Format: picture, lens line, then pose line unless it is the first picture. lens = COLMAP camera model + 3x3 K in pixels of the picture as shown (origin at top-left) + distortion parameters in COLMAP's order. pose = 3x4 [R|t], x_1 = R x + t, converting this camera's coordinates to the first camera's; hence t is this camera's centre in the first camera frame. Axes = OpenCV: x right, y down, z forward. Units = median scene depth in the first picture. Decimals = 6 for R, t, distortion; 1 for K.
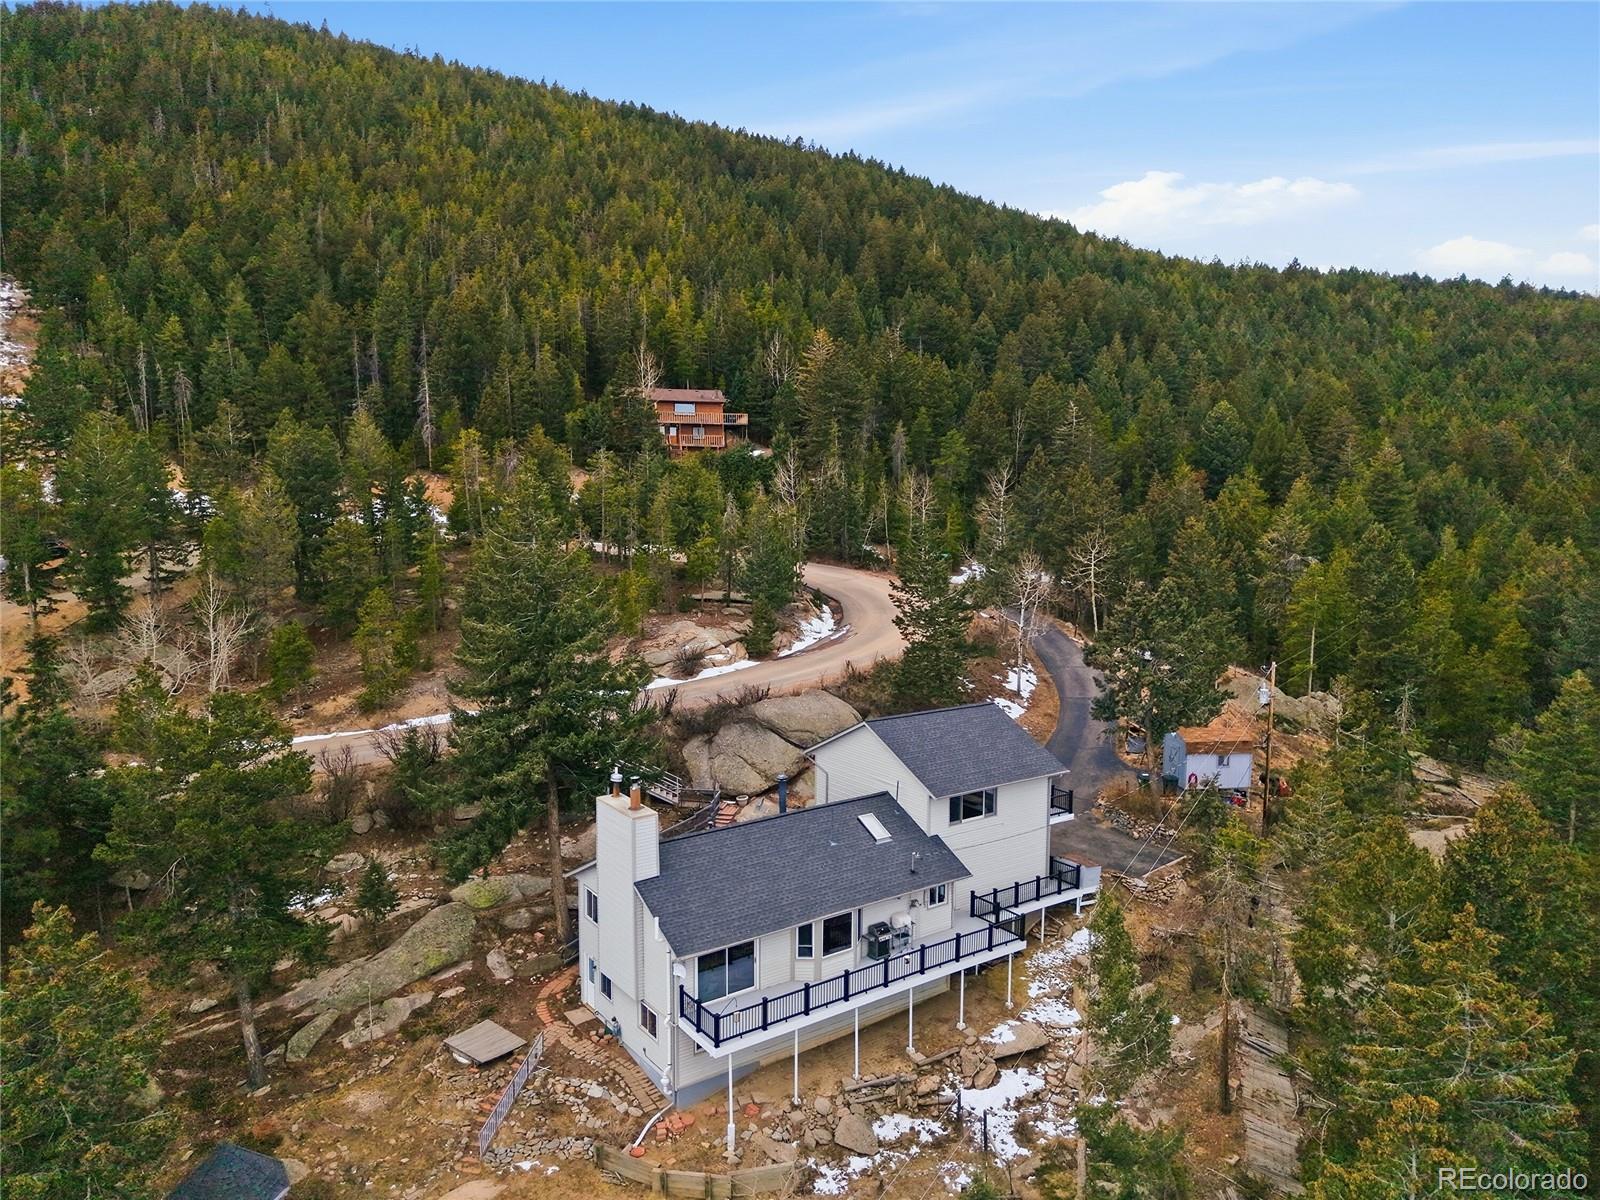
lens RADIAL K [[1076.8, 0, 814.0], [0, 1076.8, 607.5], [0, 0, 1]] dist [0.018162, -0.018512]
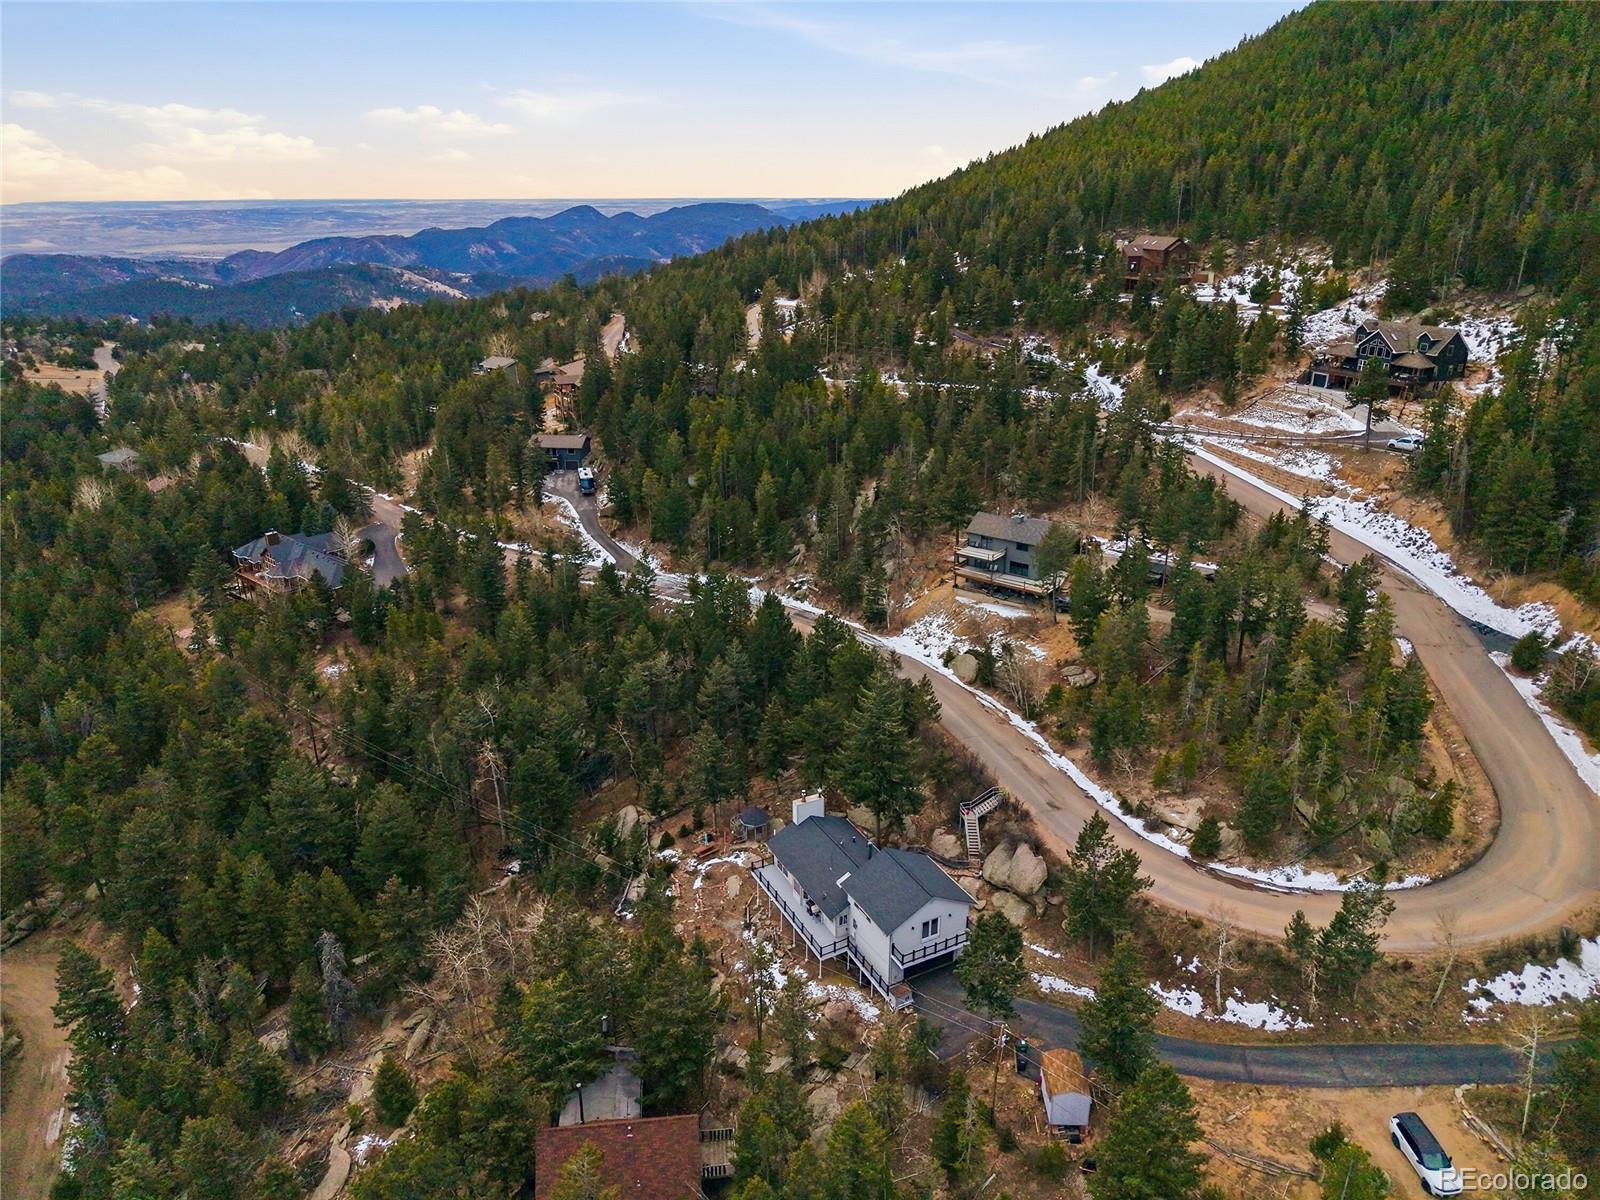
lens RADIAL K [[1076.8, 0, 789.5], [0, 1076.8, 608.3], [0, 0, 1]] dist [0.018162, -0.018512]
pose [[-0.162059, 0.359600, -0.918926, 2.150605], [-0.104281, 0.919780, 0.378325, -1.284994], [0.981256, 0.157137, -0.111560, 1.157468]]
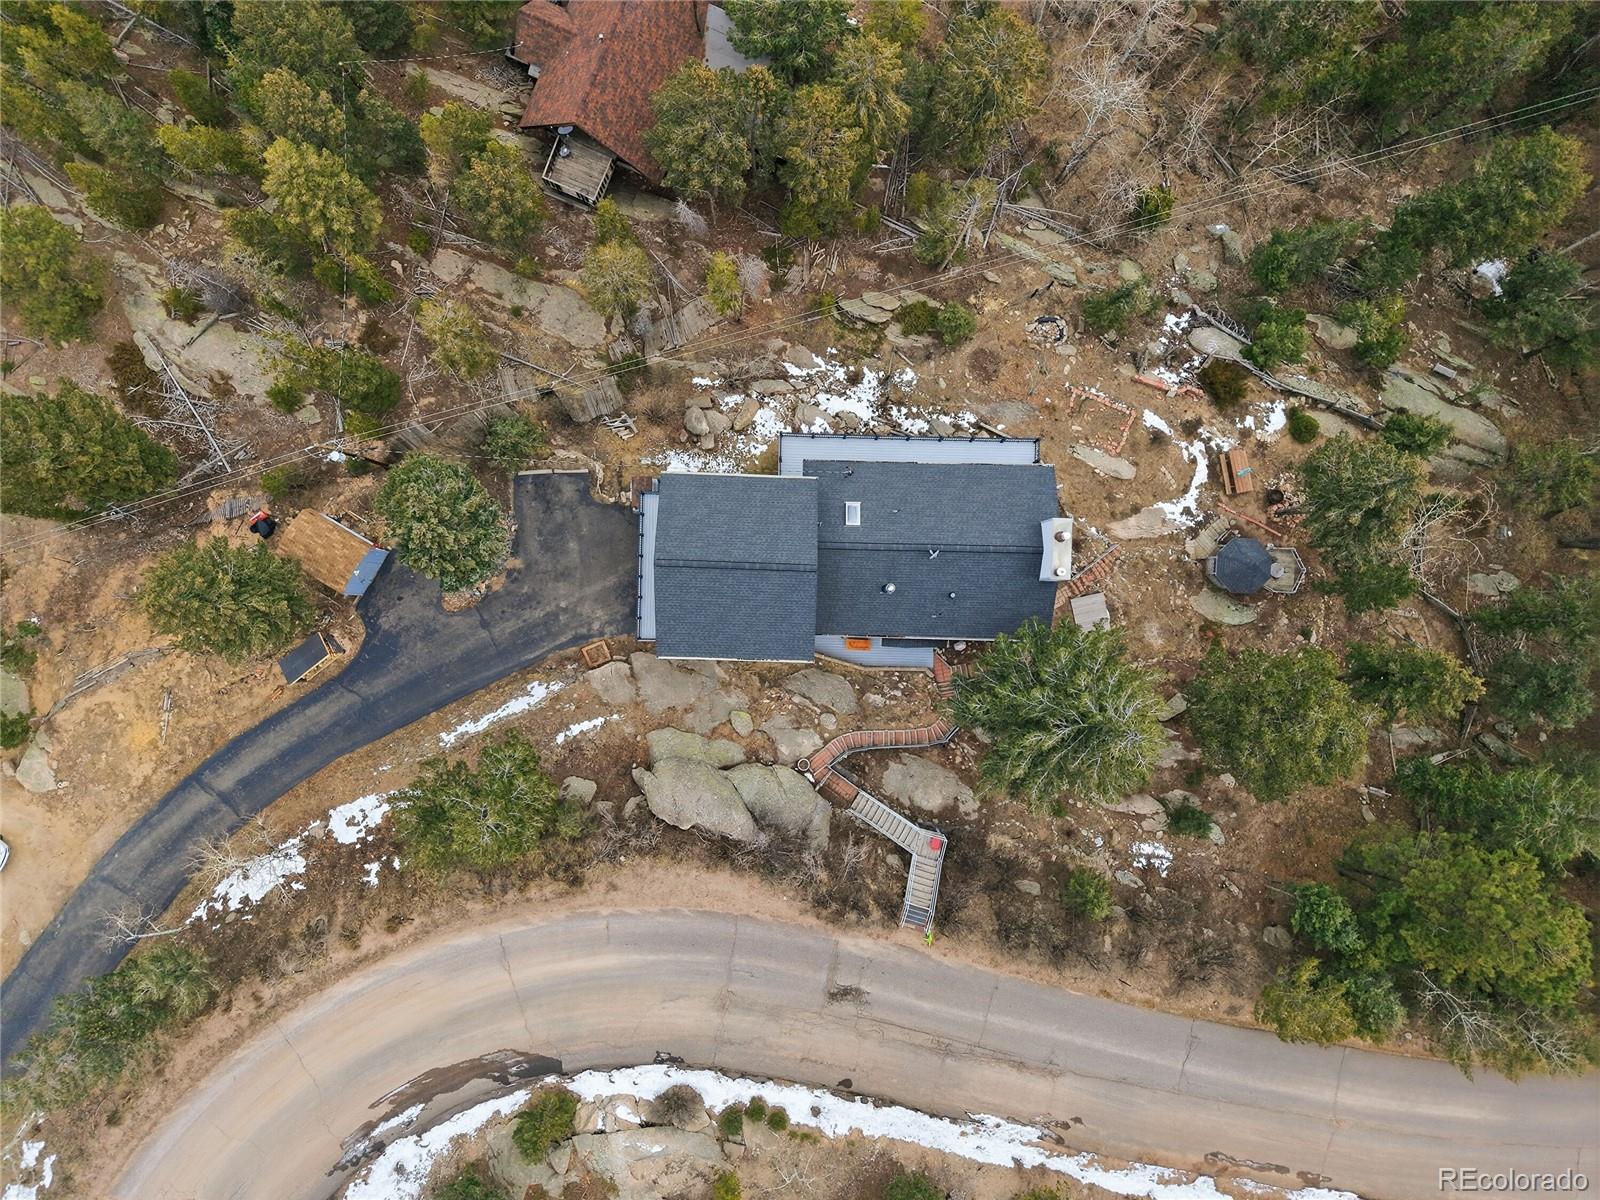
lens RADIAL K [[1076.8, 0, 801.9], [0, 1076.8, 586.7], [0, 0, 1]] dist [0.018162, -0.018512]
pose [[-0.787578, -0.616083, -0.012768, 0.074772], [0.041480, -0.073676, 0.996419, -1.181639], [-0.614818, 0.784228, 0.083581, 1.103649]]
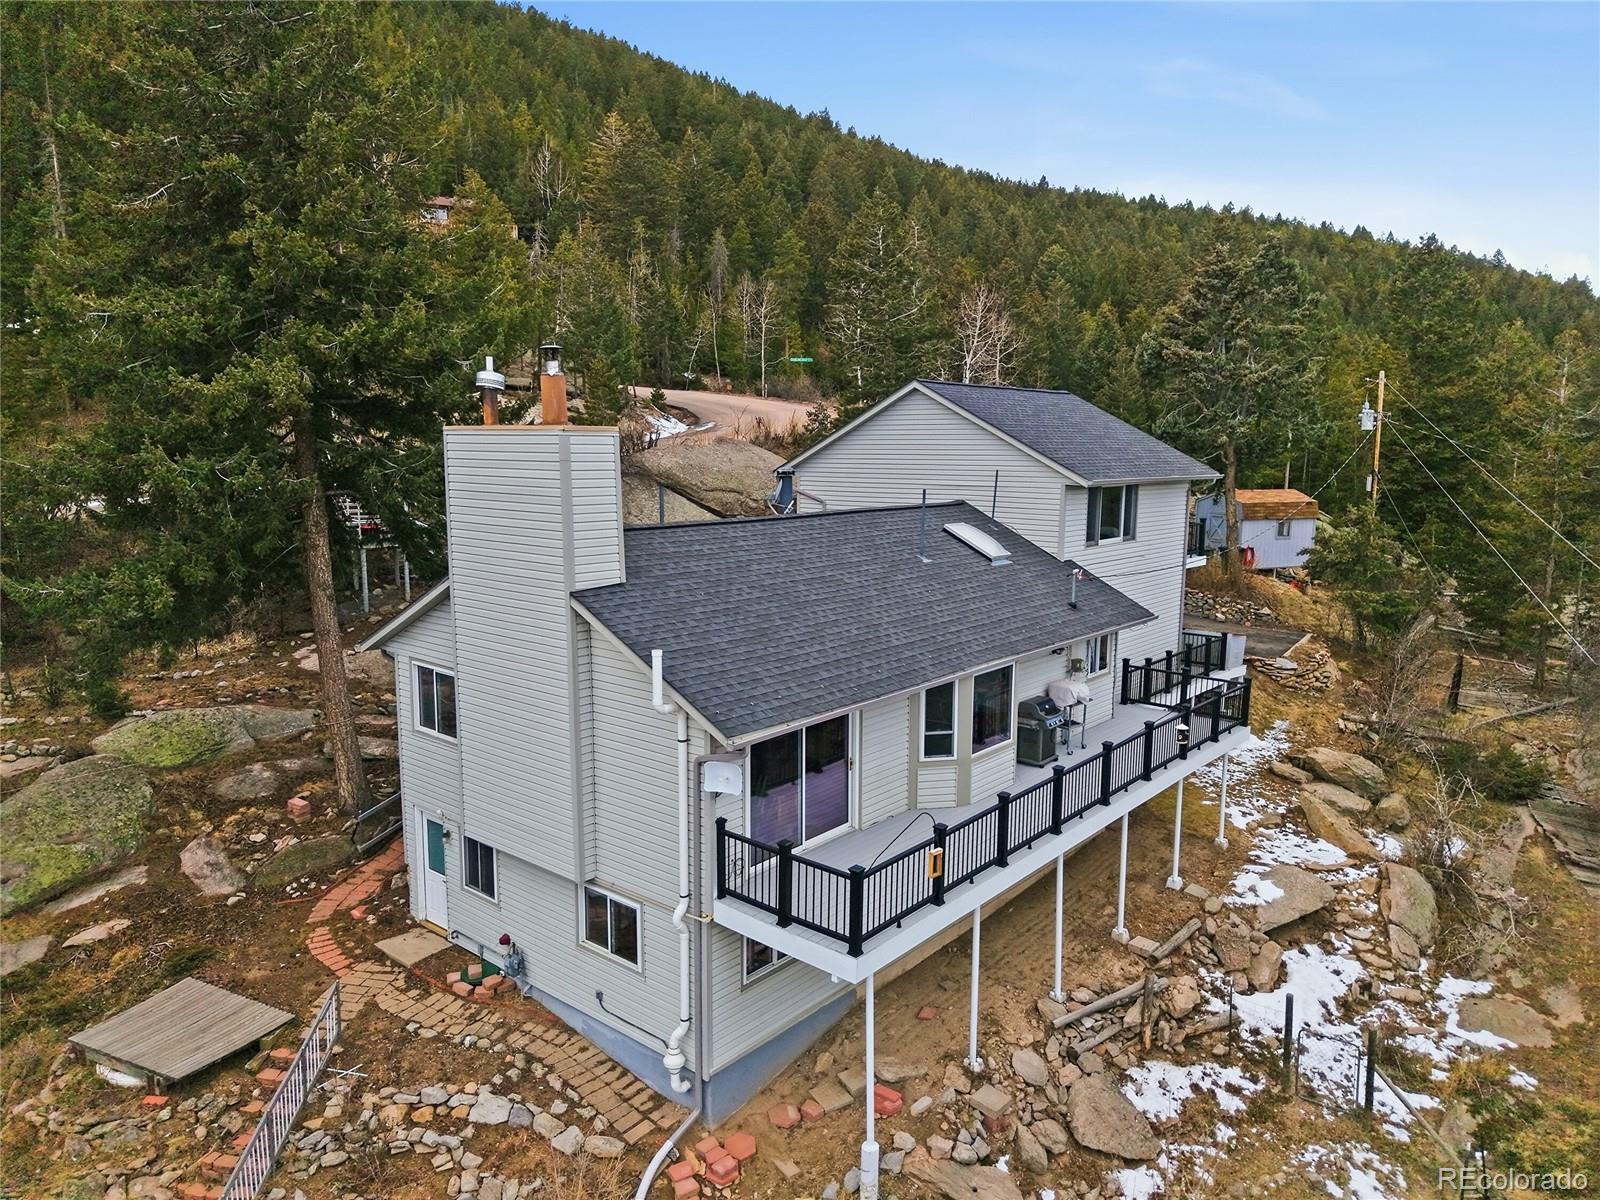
lens RADIAL K [[1076.8, 0, 810.0], [0, 1076.8, 604.9], [0, 0, 1]] dist [0.018162, -0.018512]
pose [[0.971643, -0.039467, 0.233137, -0.164207], [0.029712, 0.998536, 0.045210, 0.232166], [-0.234580, -0.037001, 0.971392, 0.556492]]
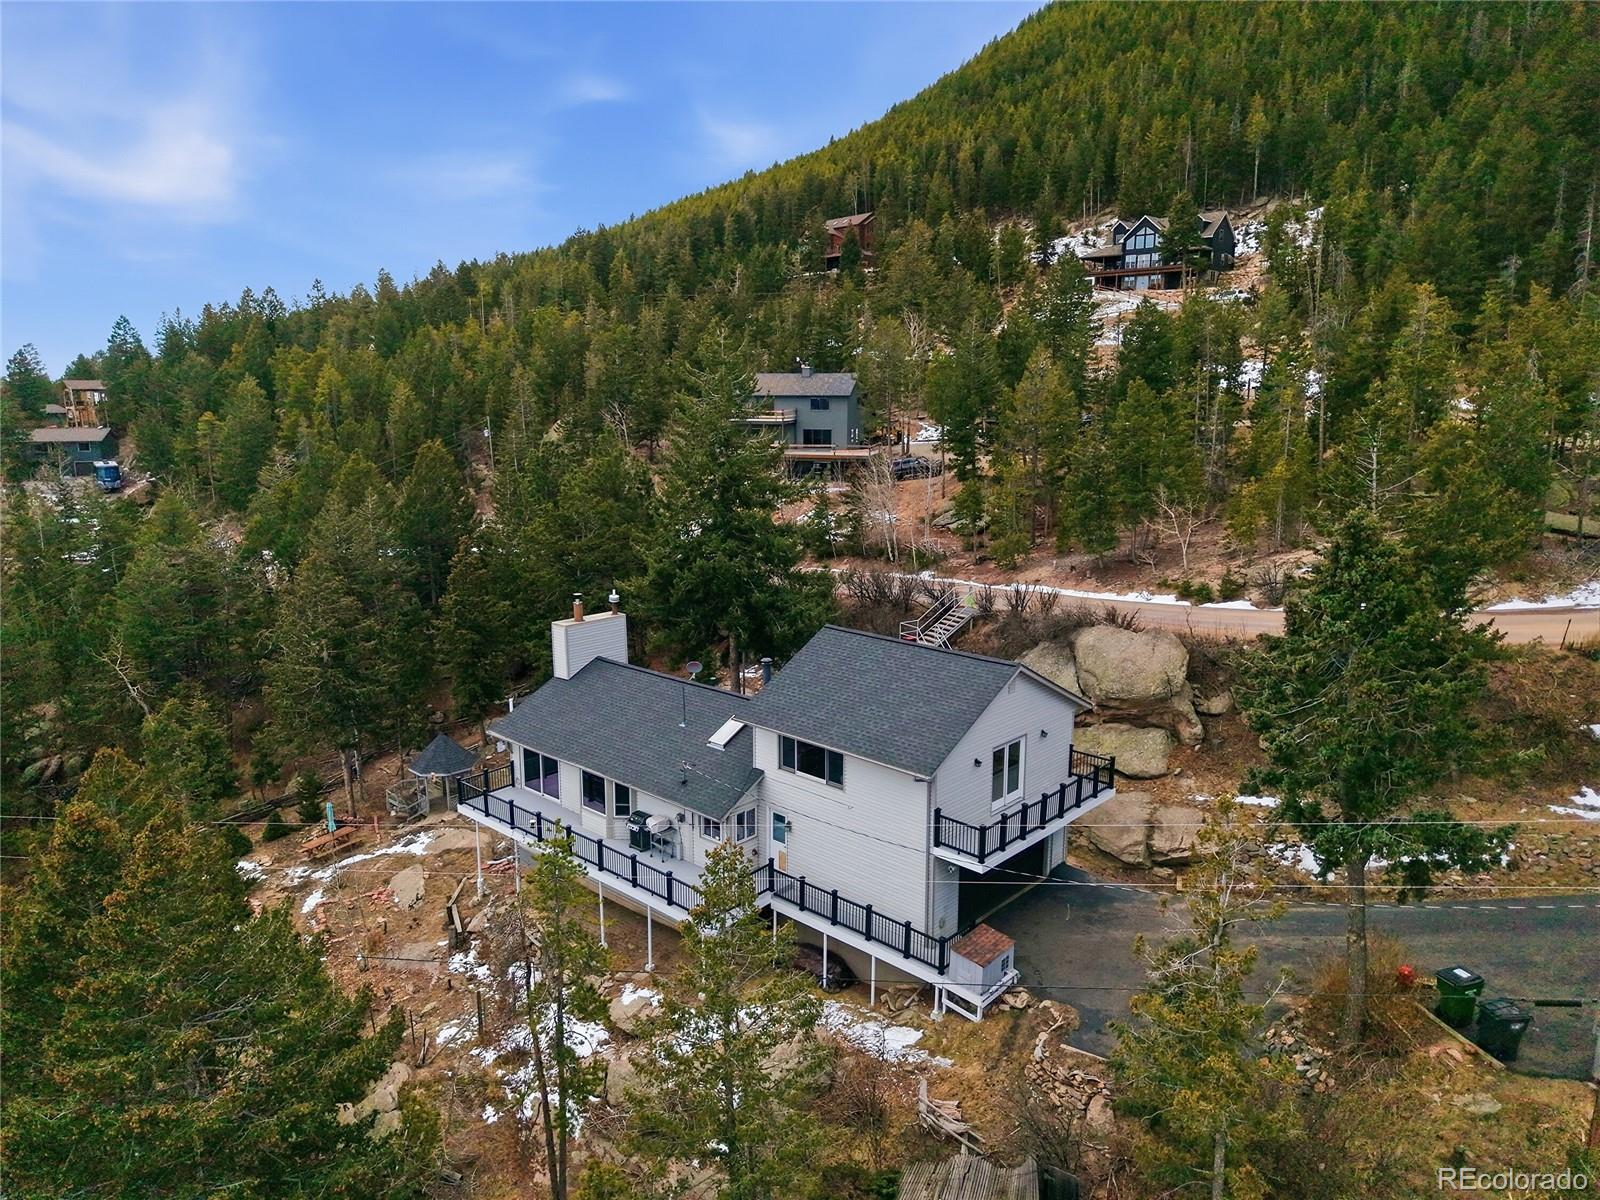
lens RADIAL K [[1076.8, 0, 799.0], [0, 1076.8, 600.5], [0, 0, 1]] dist [0.018162, -0.018512]
pose [[0.187822, 0.183510, -0.964908, 0.968899], [-0.104033, 0.980582, 0.166241, -0.052447], [0.976678, 0.069158, 0.203266, 0.963679]]
